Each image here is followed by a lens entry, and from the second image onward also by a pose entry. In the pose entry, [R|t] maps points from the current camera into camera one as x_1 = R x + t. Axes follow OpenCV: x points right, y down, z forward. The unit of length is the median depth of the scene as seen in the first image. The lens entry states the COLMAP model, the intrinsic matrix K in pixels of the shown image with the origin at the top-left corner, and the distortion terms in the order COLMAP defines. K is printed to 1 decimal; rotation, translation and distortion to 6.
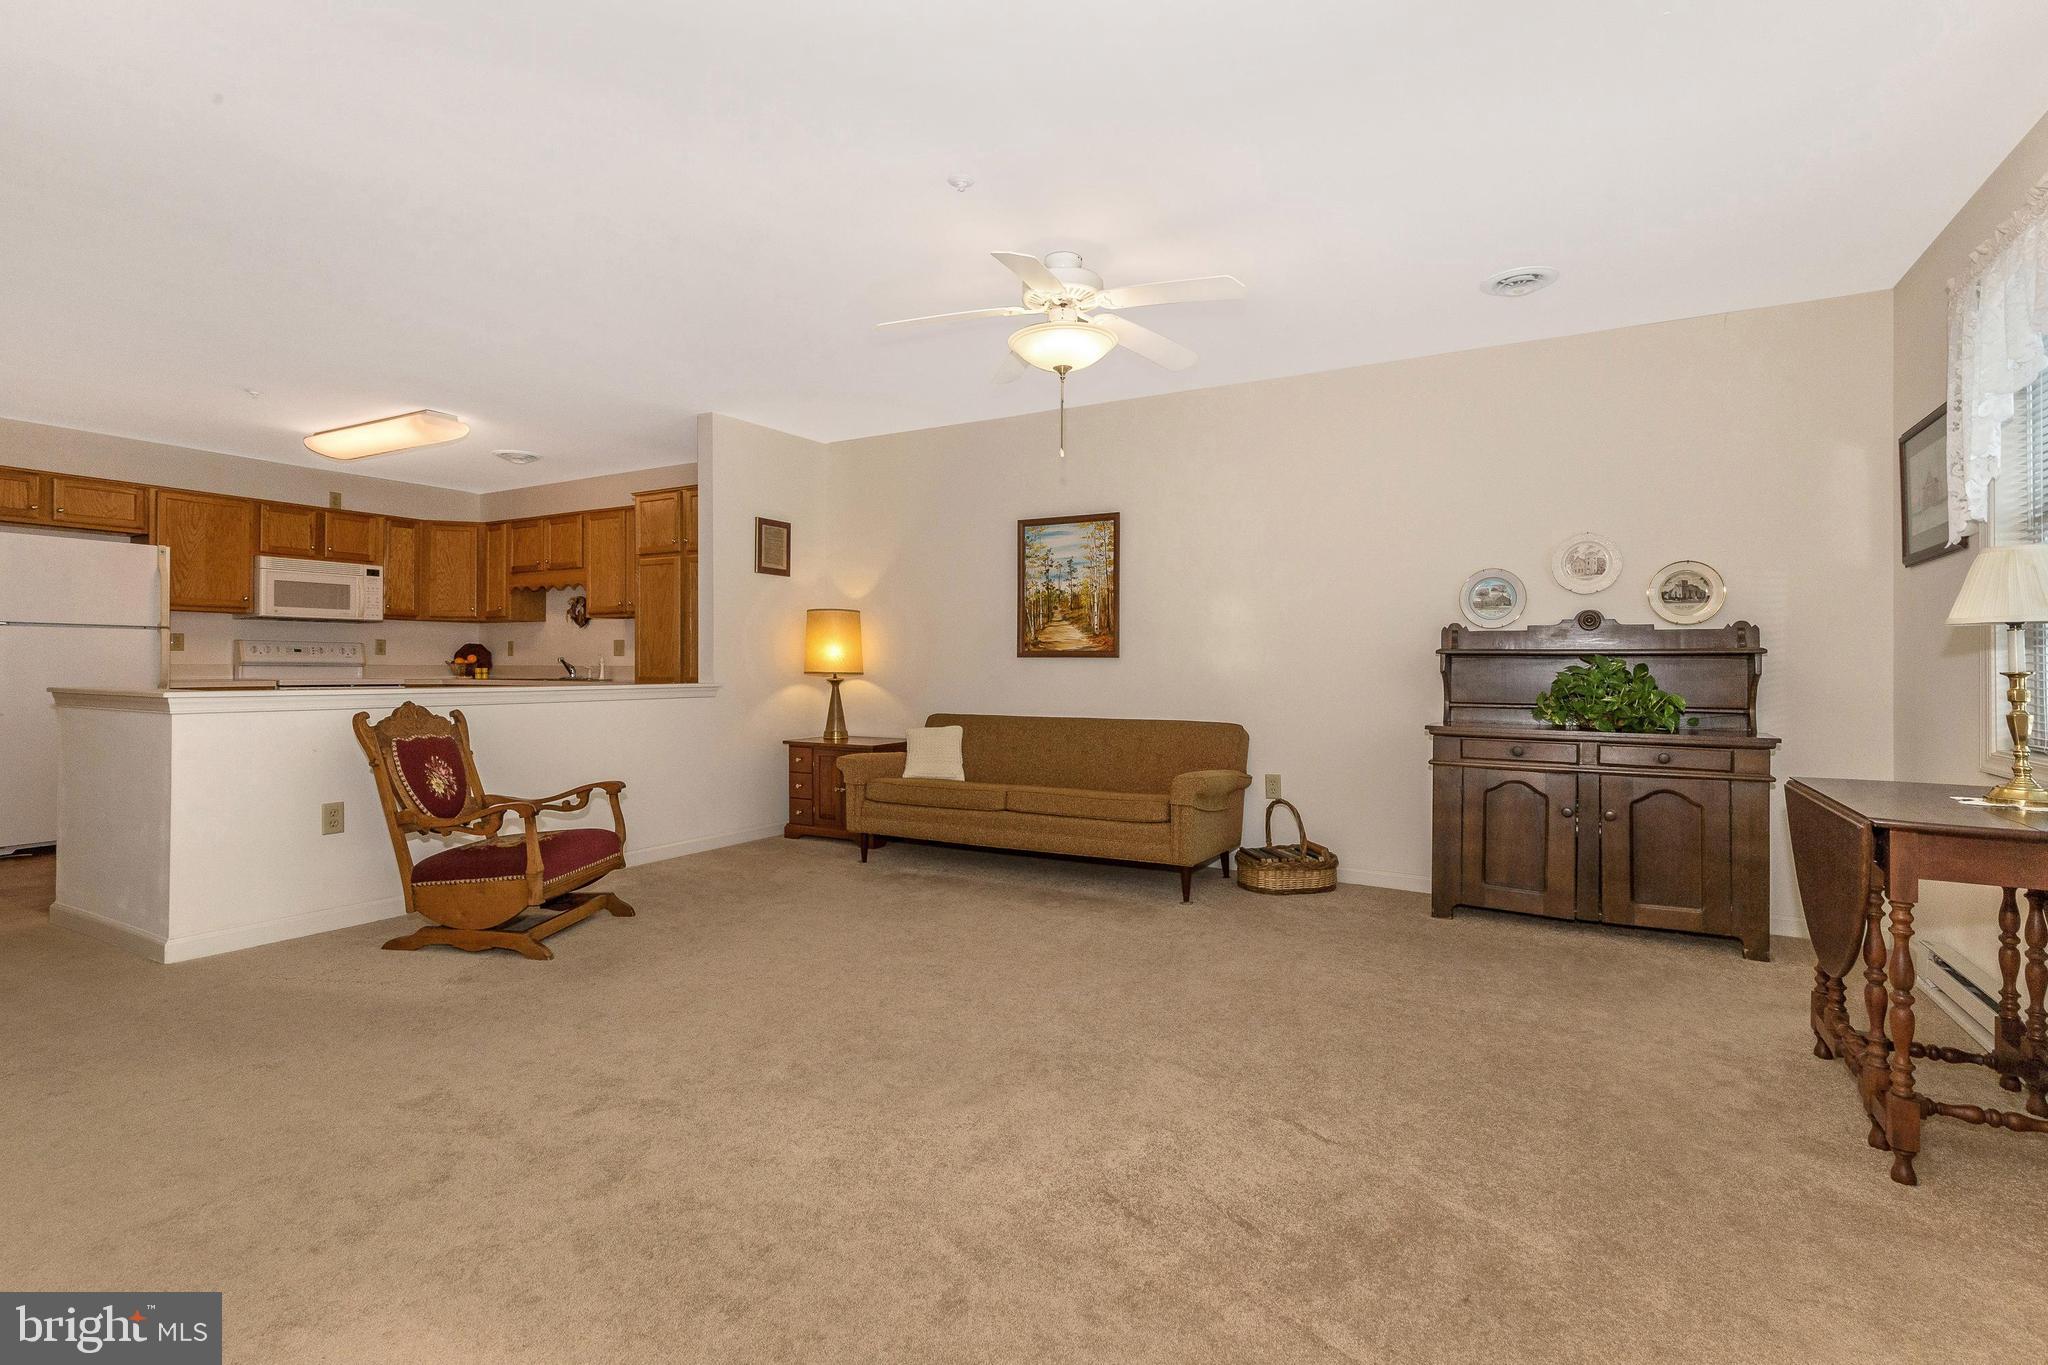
lens RADIAL K [[938.6, 0, 1021.1], [0, 938.6, 662.6], [0, 0, 1]] dist [0.004478, 0.000049]
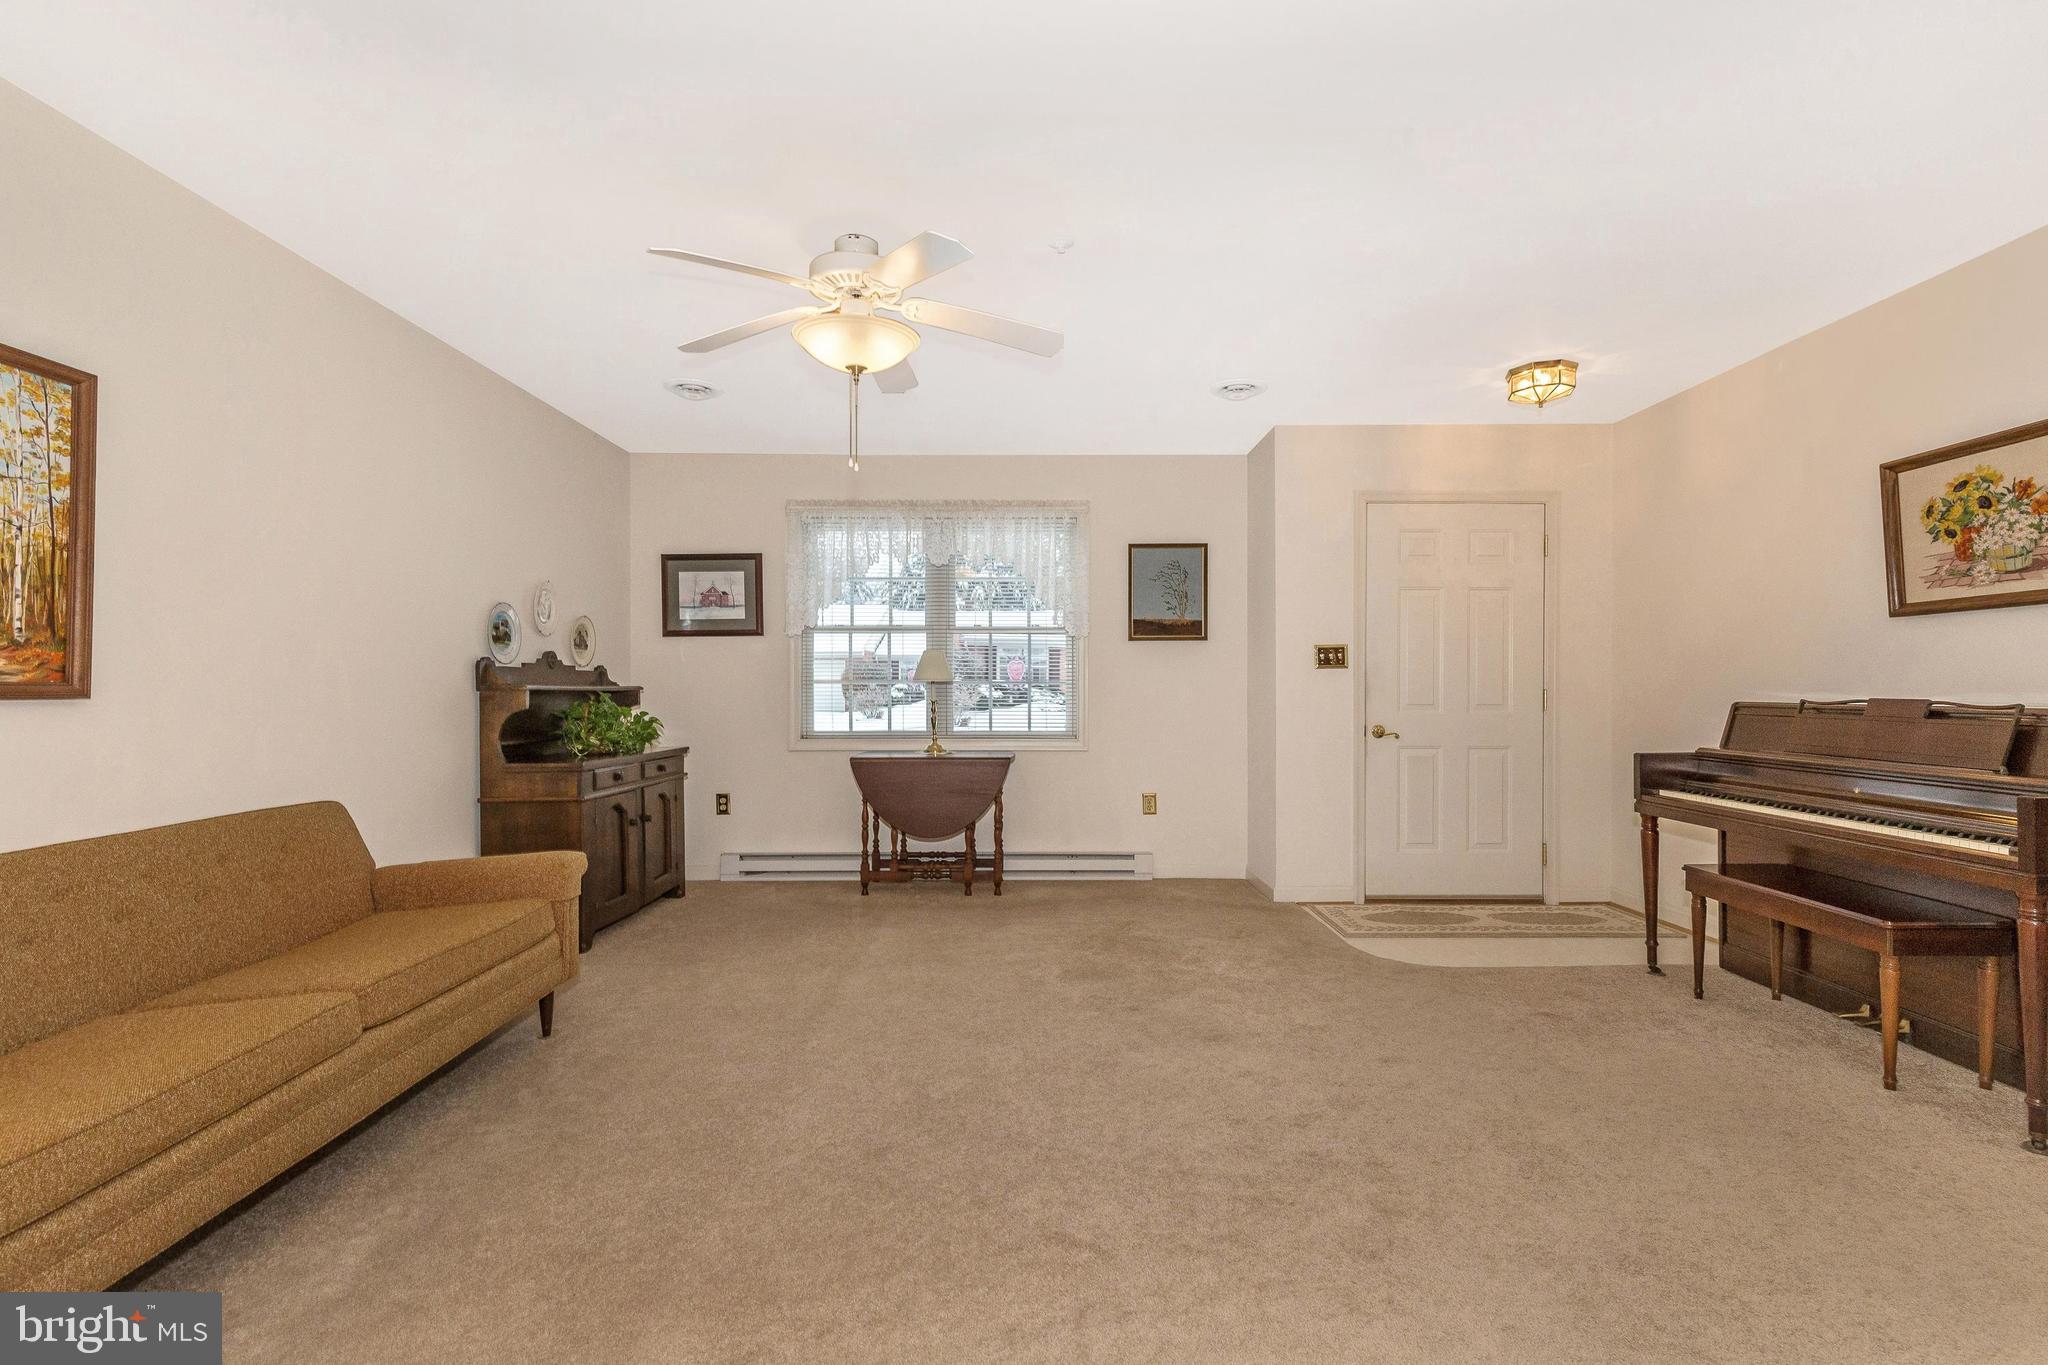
lens RADIAL K [[941.8, 0, 1038.4], [0, 941.8, 680.8], [0, 0, 1]] dist [0.004693, -0.000160]
pose [[-0.511829, 0.003861, 0.859079, -0.503723], [0.000025, 0.999990, -0.004479, -0.011073], [-0.859087, -0.002271, -0.511824, 0.819393]]
